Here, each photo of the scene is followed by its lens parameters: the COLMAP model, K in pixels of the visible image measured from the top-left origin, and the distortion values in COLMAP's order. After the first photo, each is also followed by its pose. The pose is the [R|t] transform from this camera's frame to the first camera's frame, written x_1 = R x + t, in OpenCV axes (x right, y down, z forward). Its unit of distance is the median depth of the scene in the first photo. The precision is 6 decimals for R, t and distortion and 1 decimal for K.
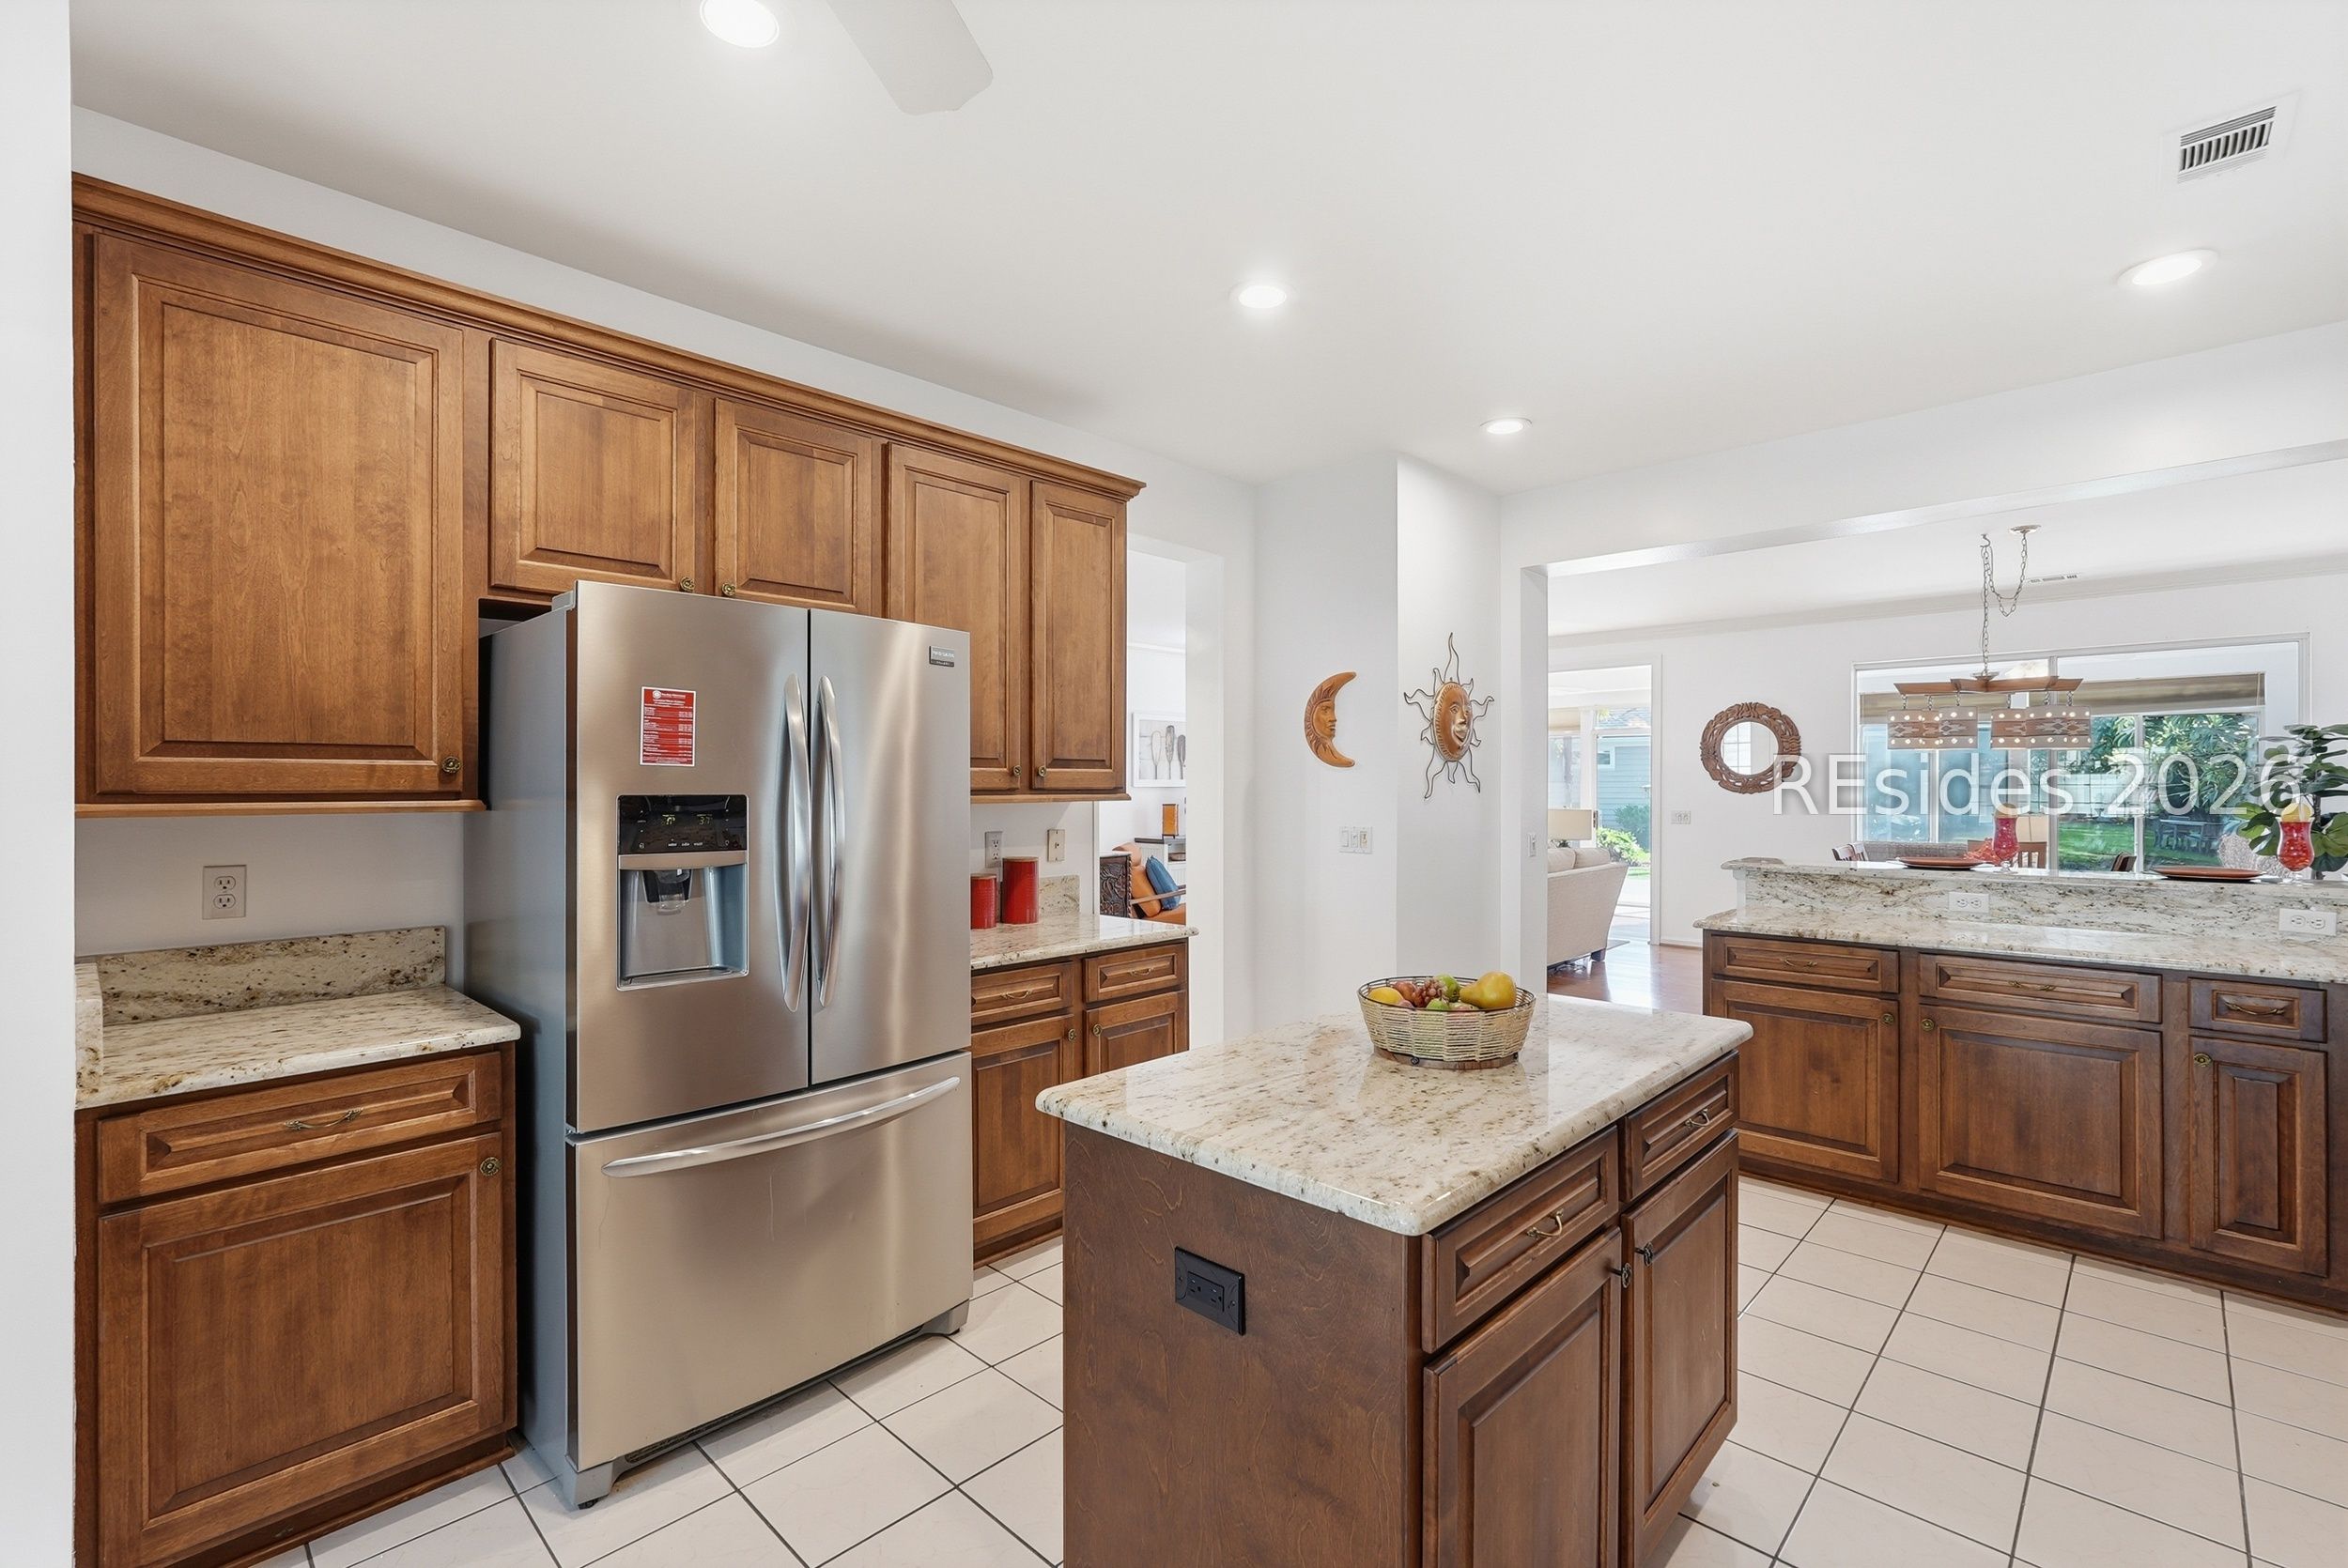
lens RADIAL K [[1042.2, 0, 1174.0], [0, 1042.2, 784.0], [0, 0, 1]] dist [-0.001398, 0.000079]
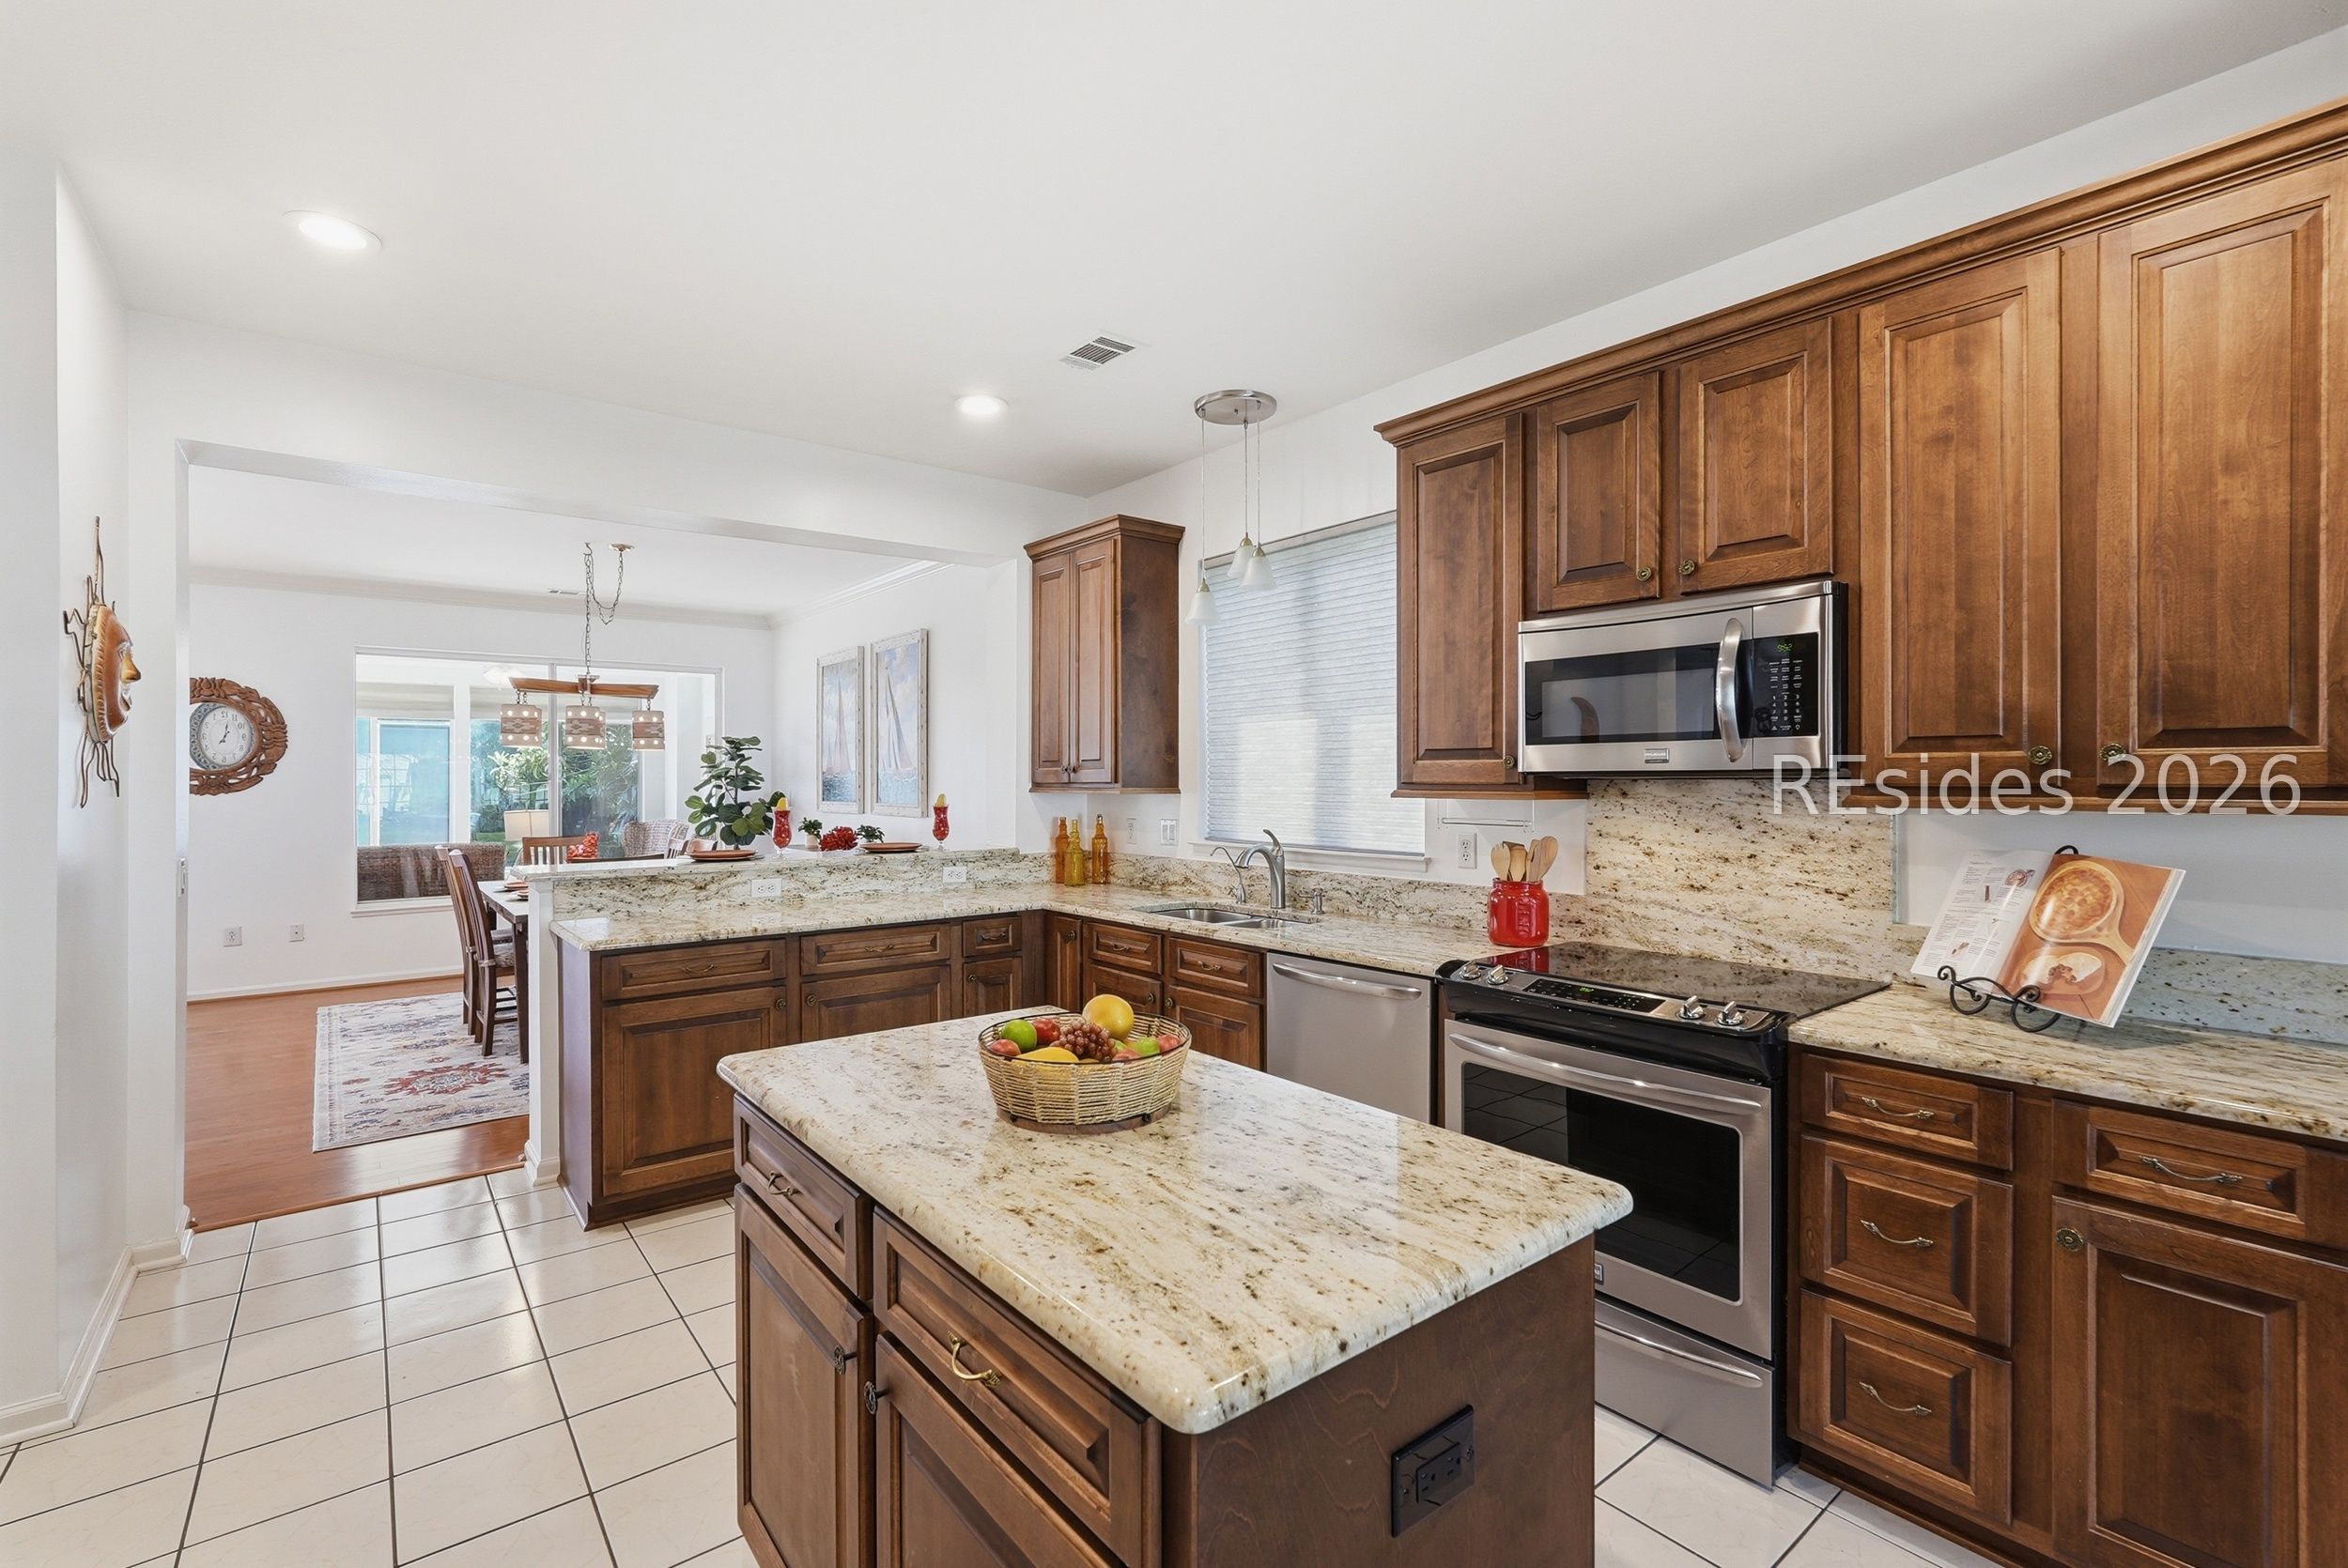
lens RADIAL K [[1042.2, 0, 1174.0], [0, 1042.2, 784.0], [0, 0, 1]] dist [-0.001398, 0.000079]
pose [[0.130103, -0.003888, 0.991493, -0.317437], [0.001780, 0.999992, 0.003688, -0.000385], [-0.991499, 0.001285, 0.130108, 0.479303]]
